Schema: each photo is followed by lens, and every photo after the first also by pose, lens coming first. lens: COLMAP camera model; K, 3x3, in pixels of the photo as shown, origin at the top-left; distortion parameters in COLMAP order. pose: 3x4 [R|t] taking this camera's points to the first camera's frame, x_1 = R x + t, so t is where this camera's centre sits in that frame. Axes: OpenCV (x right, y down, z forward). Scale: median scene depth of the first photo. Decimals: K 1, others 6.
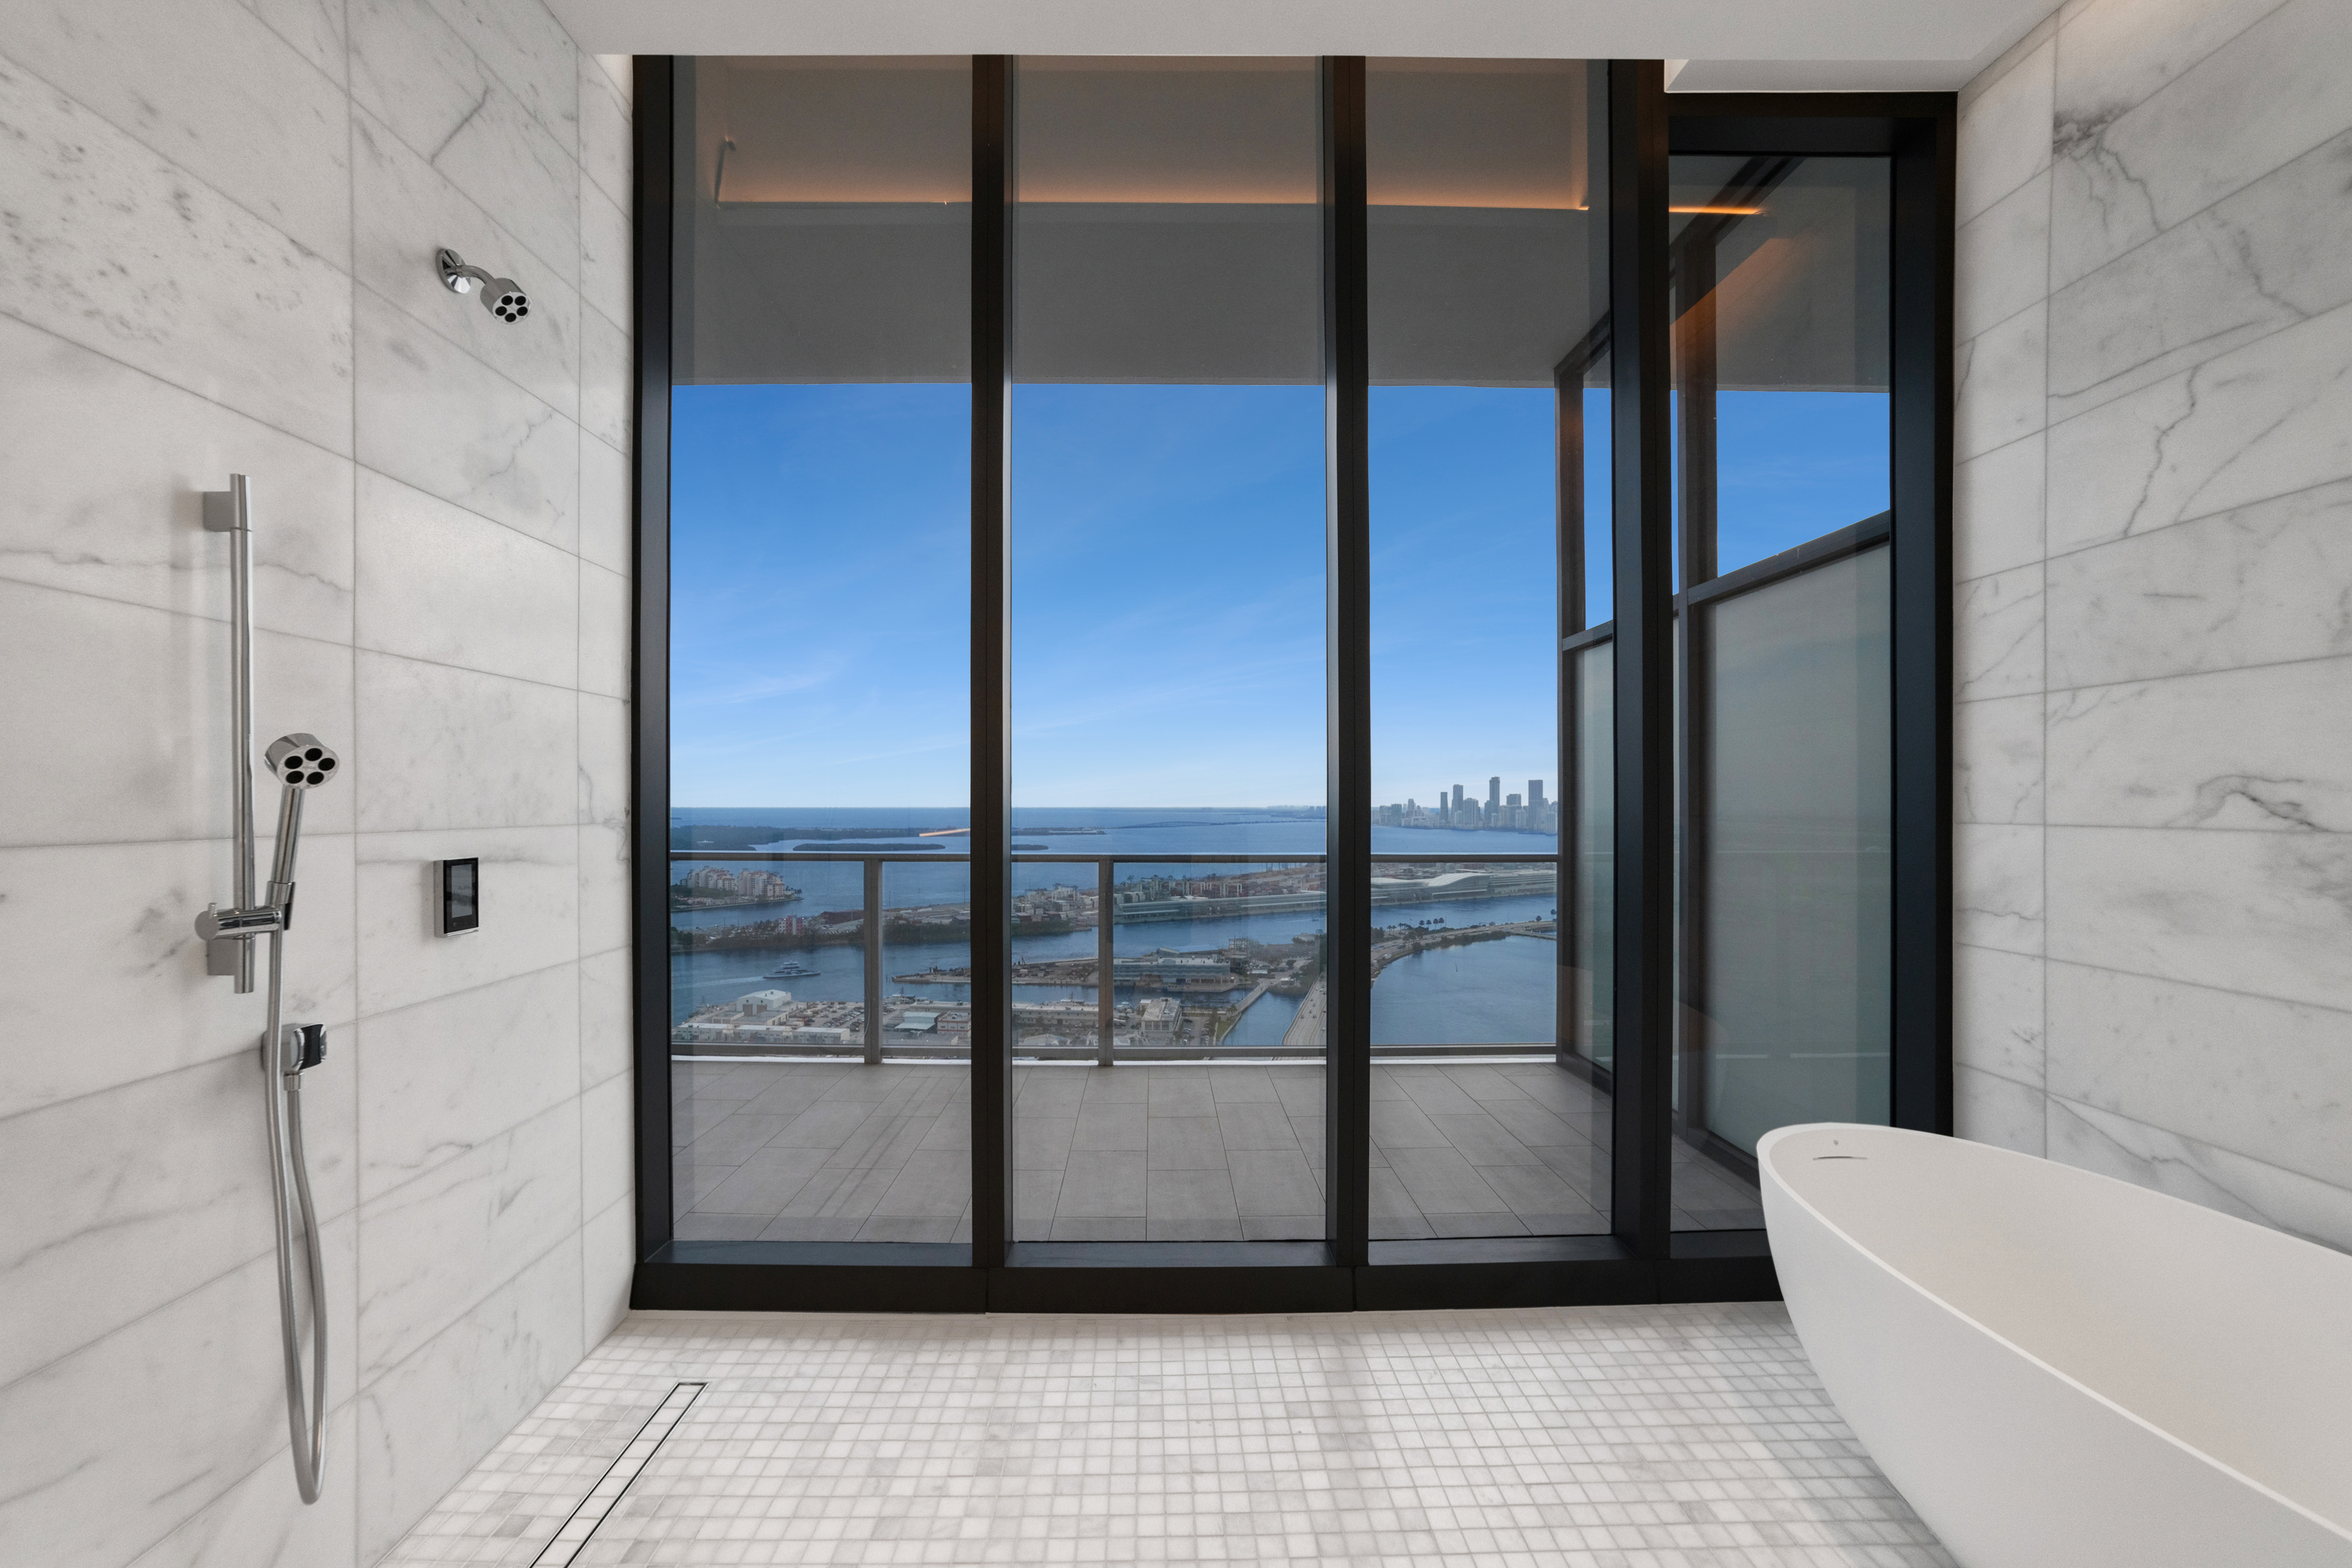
lens RADIAL K [[929.6, 0, 1174.2], [0, 929.6, 809.3], [0, 0, 1]] dist [-0.021288, 0.000263]
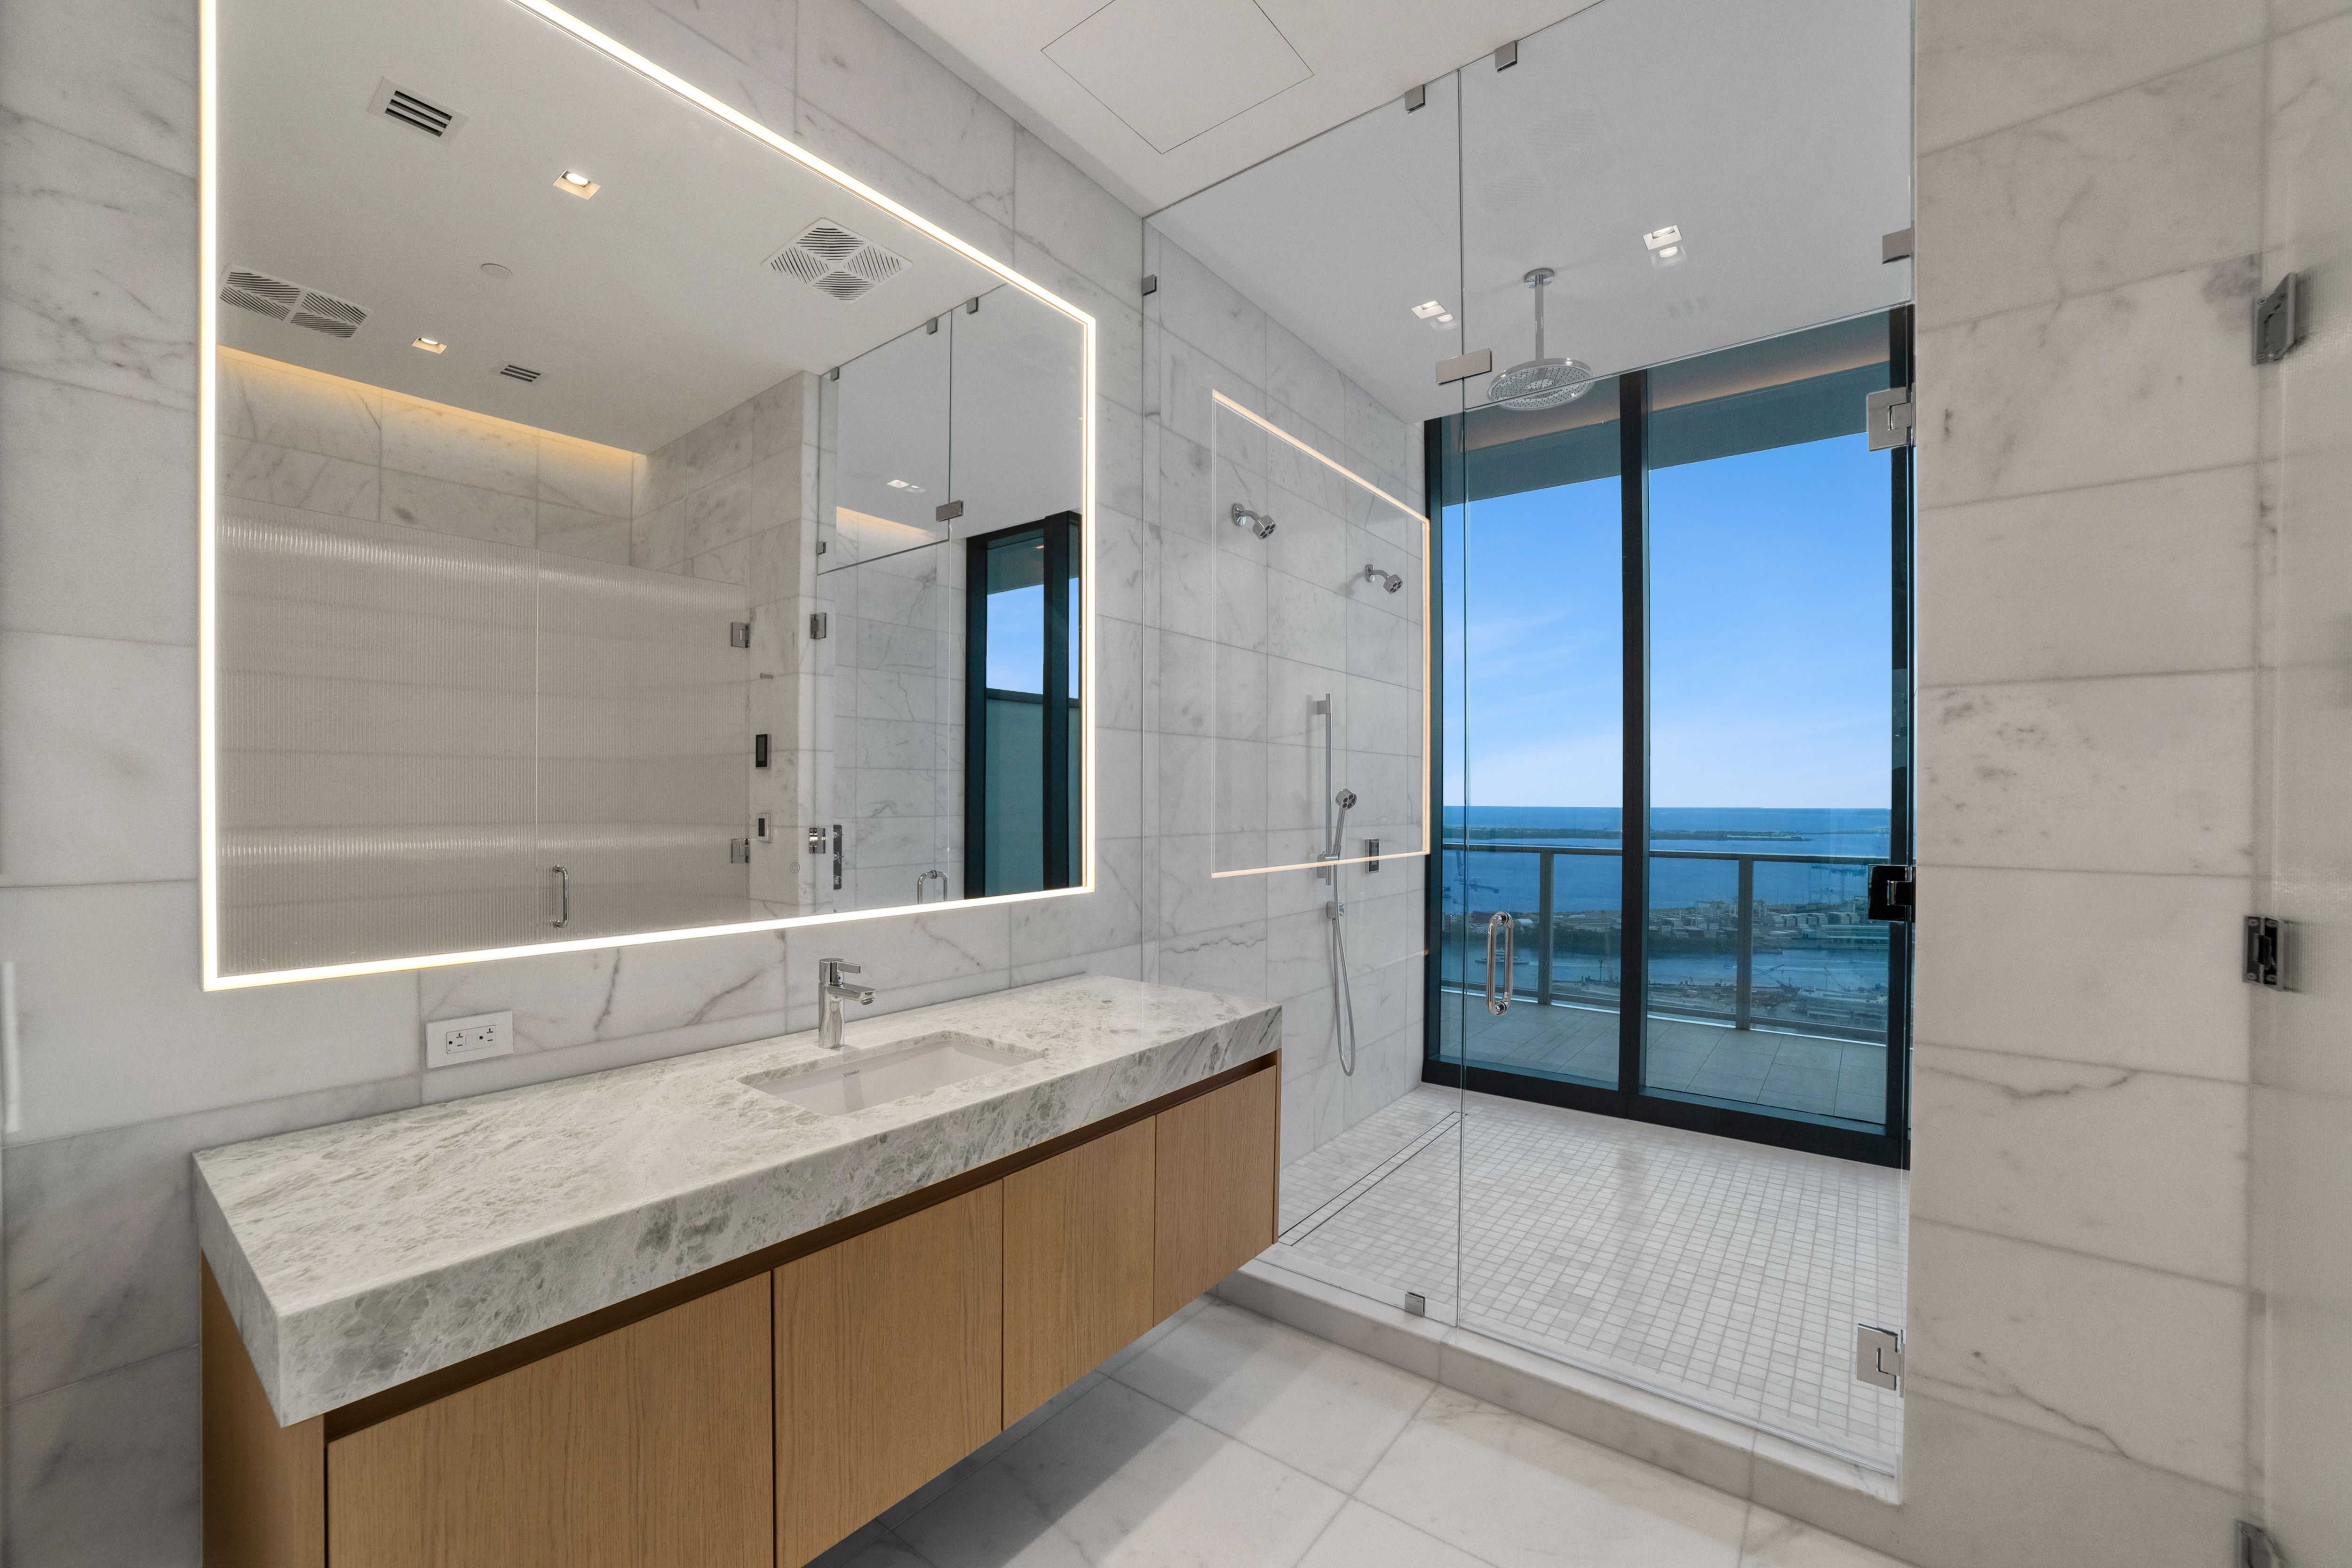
lens RADIAL K [[929.6, 0, 1174.2], [0, 929.6, 809.3], [0, 0, 1]] dist [-0.021288, 0.000263]
pose [[0.781336, 0.005321, -0.624088, 0.192235], [-0.004990, 0.999985, 0.002277, -0.015506], [0.624091, 0.001335, 0.781351, -0.798530]]
